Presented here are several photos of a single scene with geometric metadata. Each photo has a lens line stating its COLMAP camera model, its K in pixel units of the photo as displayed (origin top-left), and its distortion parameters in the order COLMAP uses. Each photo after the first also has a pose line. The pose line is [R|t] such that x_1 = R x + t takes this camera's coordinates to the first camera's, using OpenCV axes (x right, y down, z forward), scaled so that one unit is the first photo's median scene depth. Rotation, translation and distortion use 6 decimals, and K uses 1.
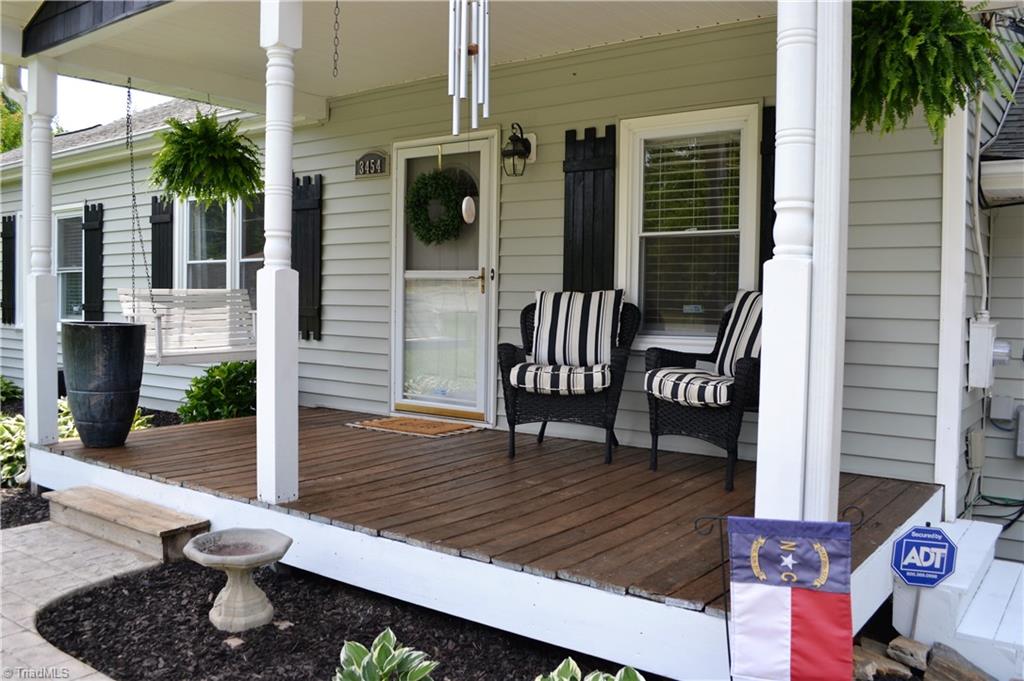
lens RADIAL K [[828.8, 0, 512.0], [0, 828.8, 340.5], [0, 0, 1]] dist [-0.075916, 0.012183]
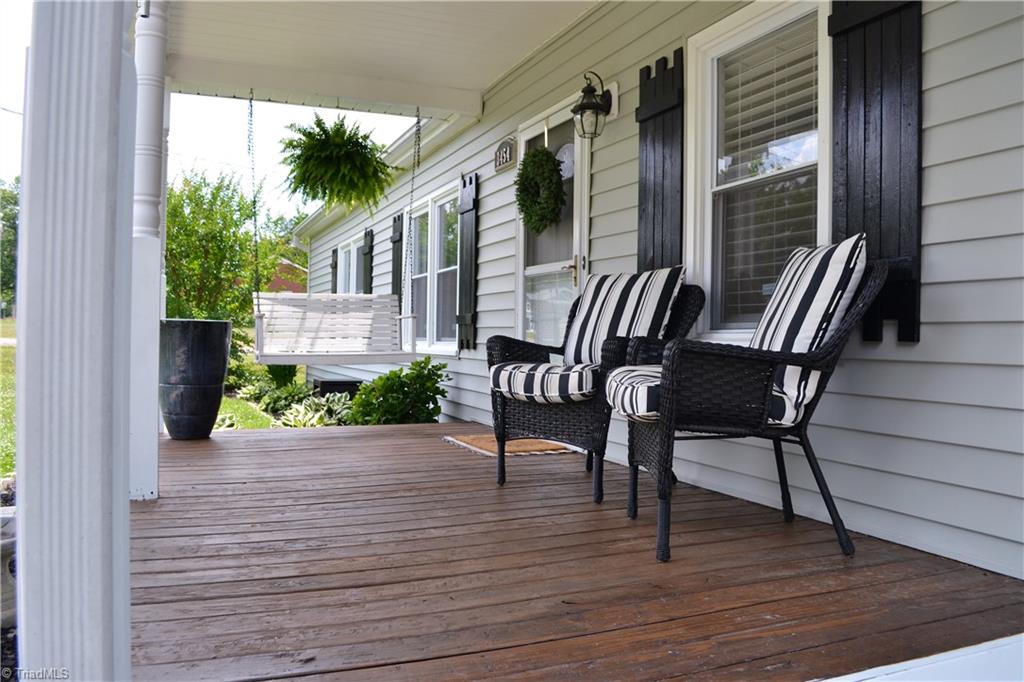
lens RADIAL K [[798.7, 0, 512.0], [0, 798.7, 341.0], [0, 0, 1]] dist [-0.066035, 0.001042]
pose [[0.868210, 0.003120, -0.496187, 0.342751], [-0.027254, 0.998771, -0.041407, 0.035603], [0.495448, 0.049473, 0.867228, 0.321228]]
